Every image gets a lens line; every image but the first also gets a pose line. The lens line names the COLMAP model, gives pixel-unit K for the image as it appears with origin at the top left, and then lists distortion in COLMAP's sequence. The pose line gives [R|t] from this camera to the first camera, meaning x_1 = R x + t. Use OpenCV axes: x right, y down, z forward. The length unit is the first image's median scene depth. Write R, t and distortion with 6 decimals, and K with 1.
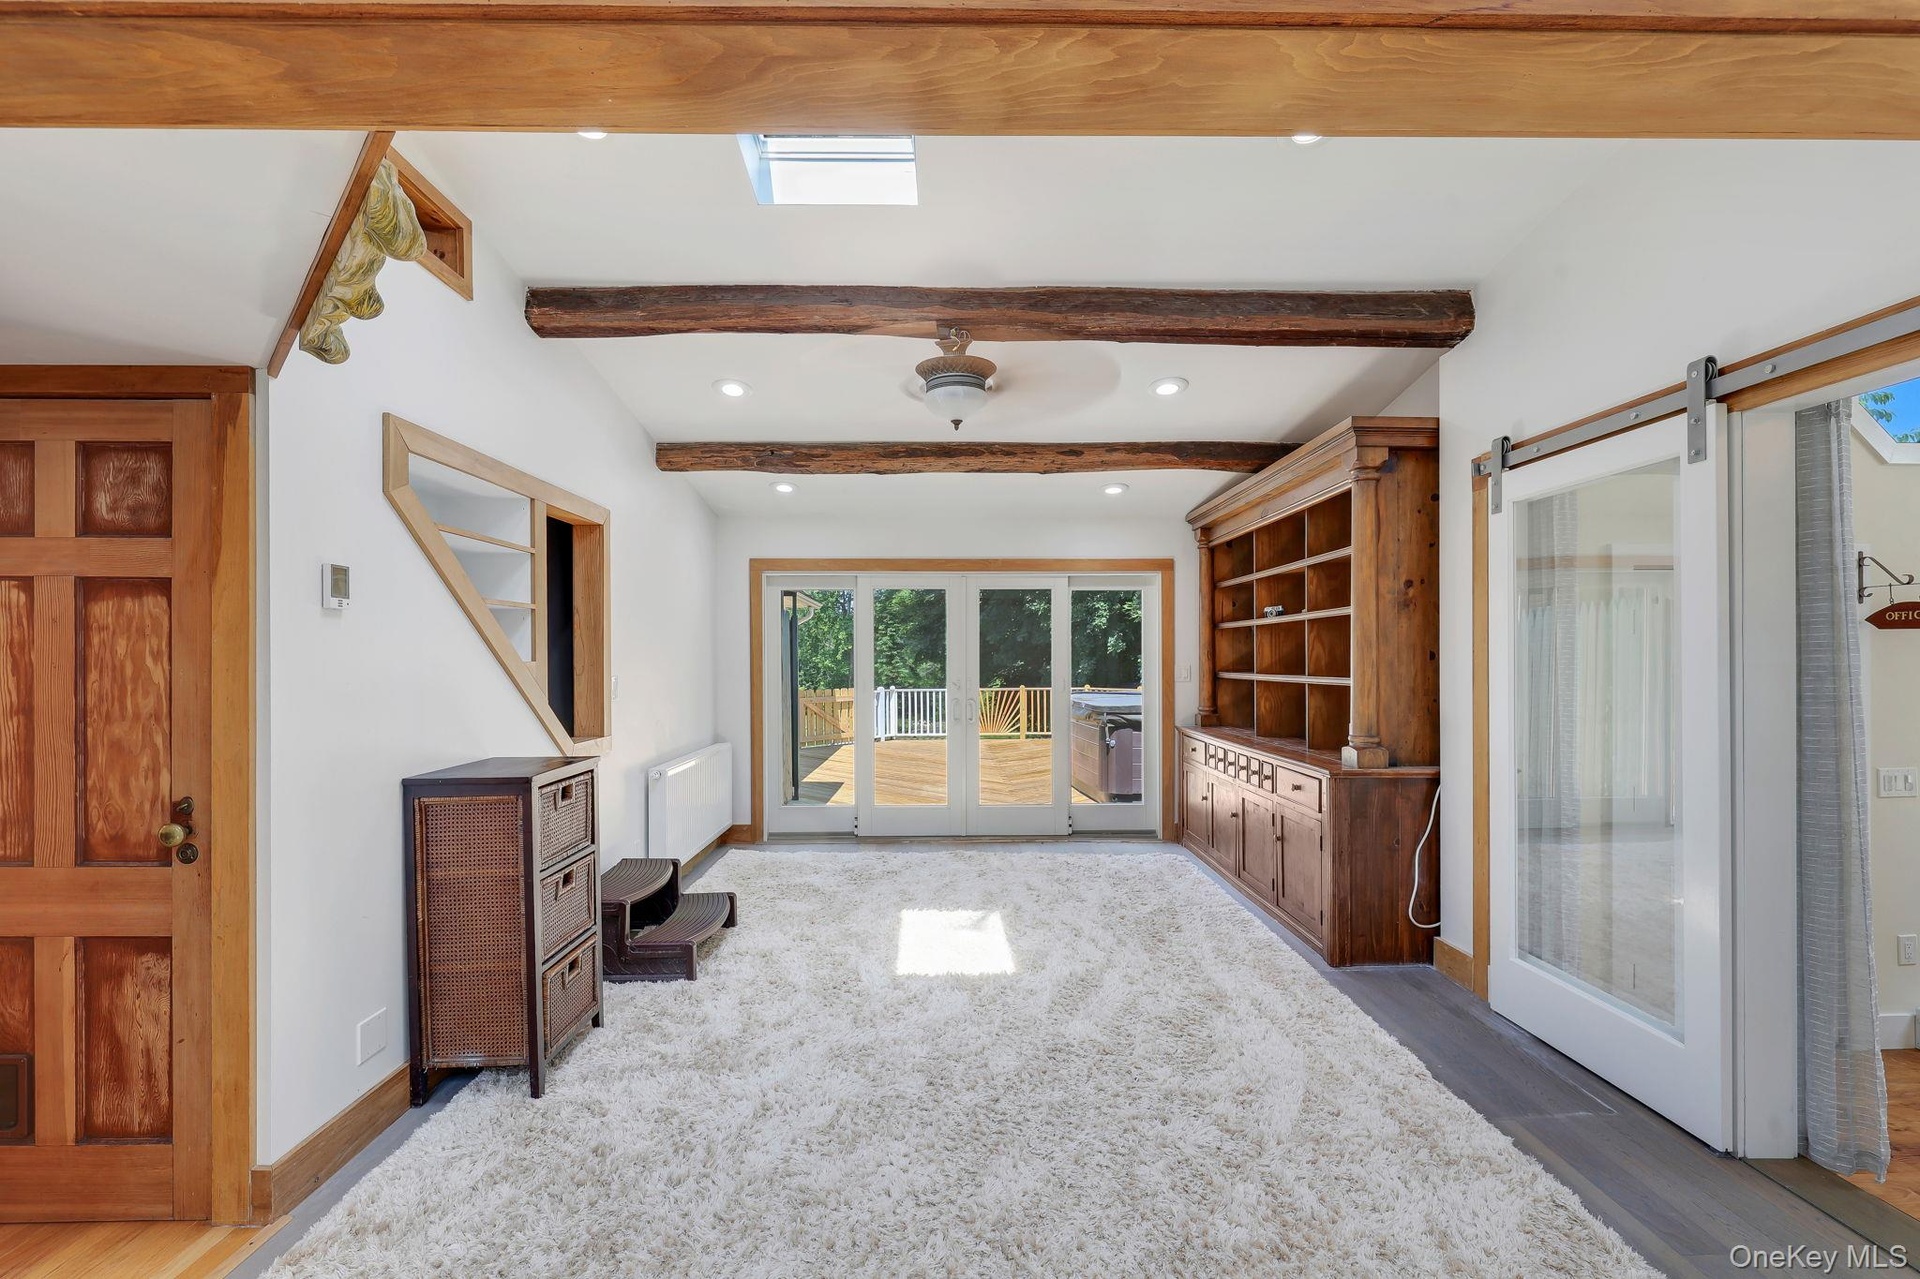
lens RADIAL K [[815.5, 0, 961.3], [0, 815.5, 658.4], [0, 0, 1]] dist [-0.000682, -0.000072]
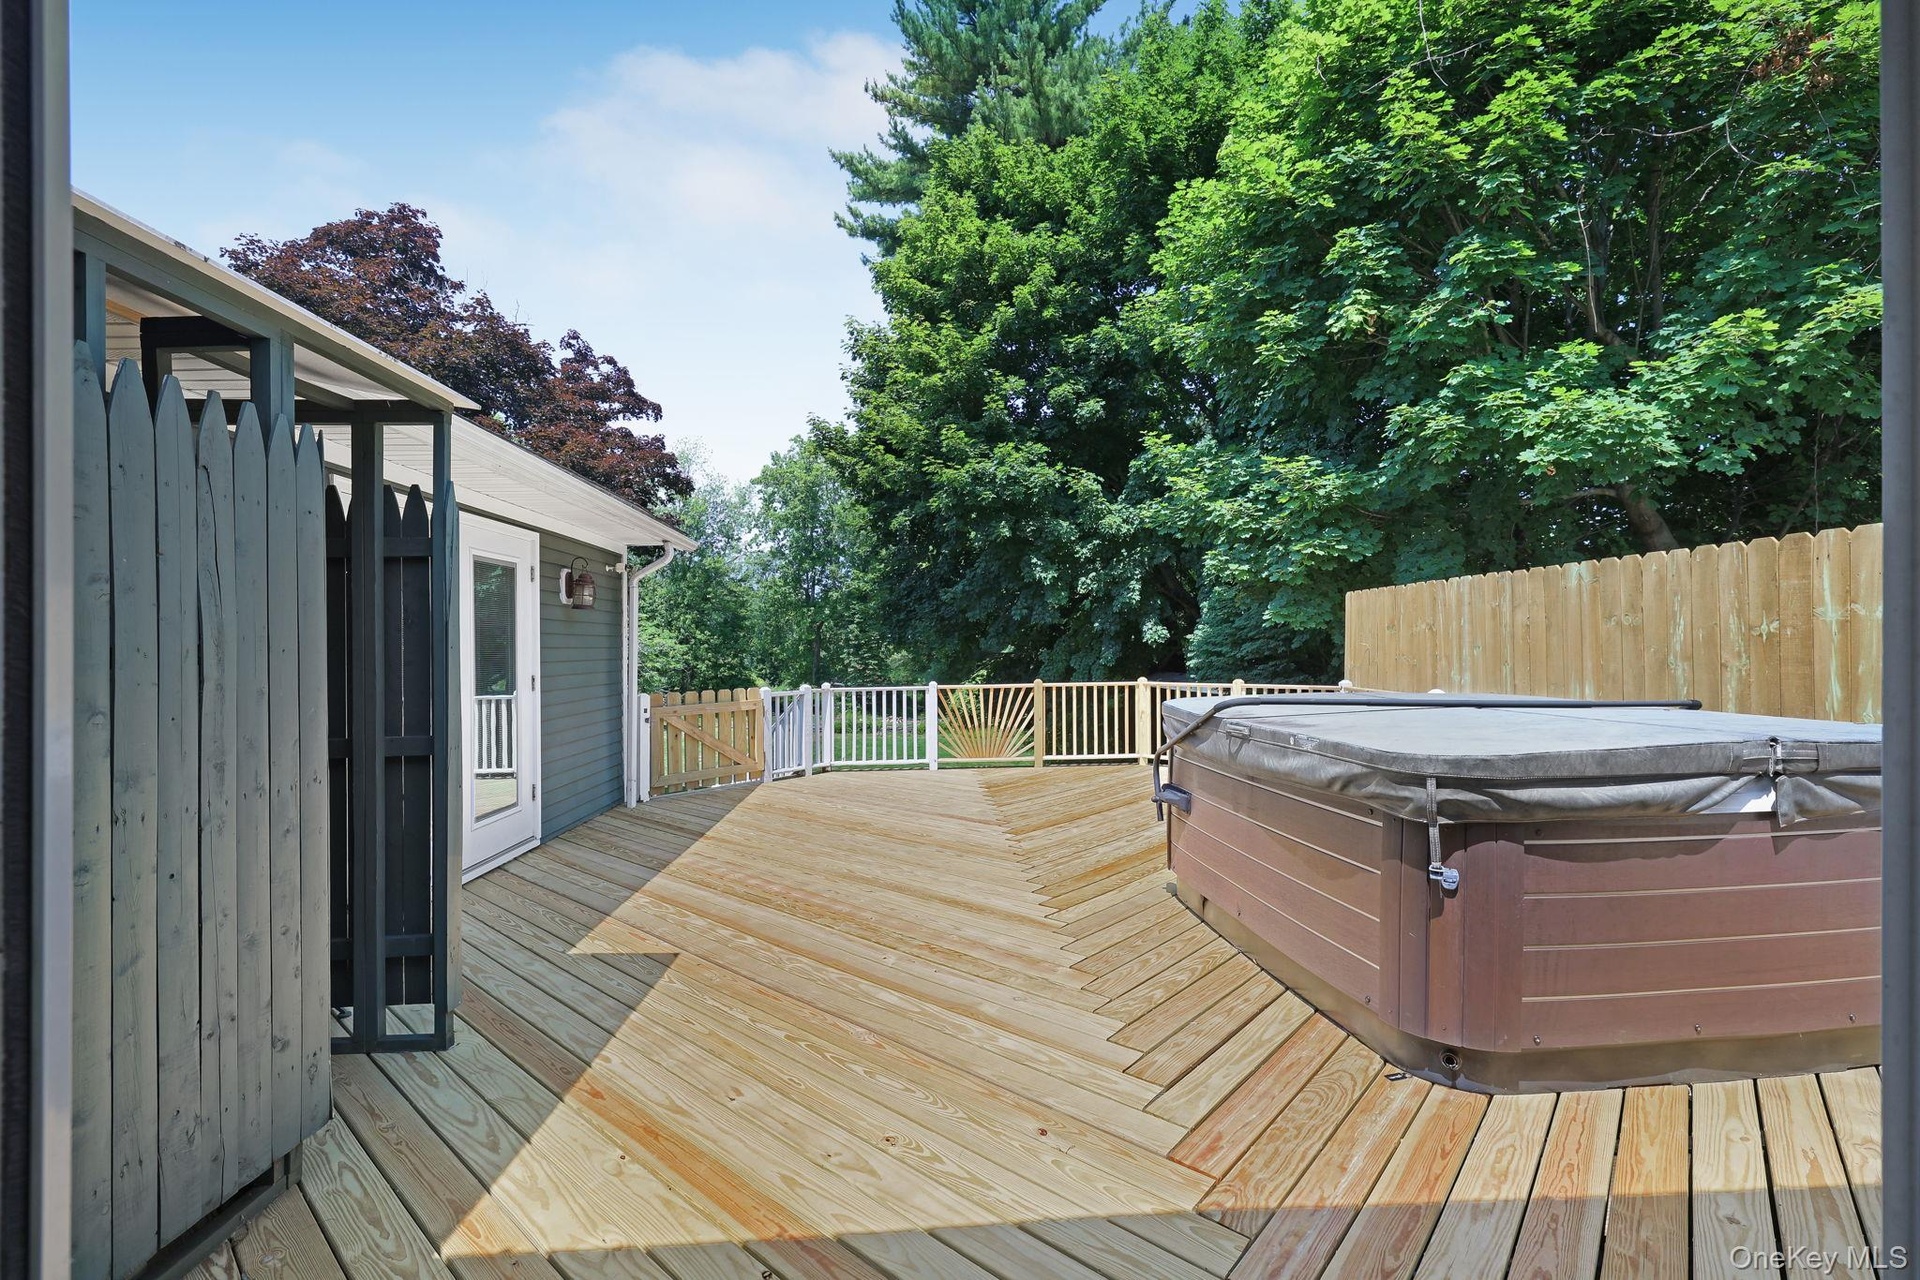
lens RADIAL K [[810.9, 0, 965.3], [0, 810.9, 642.8], [0, 0, 1]] dist [-0.000904, 0.000416]
pose [[0.999260, -0.002996, 0.038356, -0.004466], [0.003322, 0.999959, -0.008427, 0.009665], [-0.038329, 0.008549, 0.999229, 0.395364]]
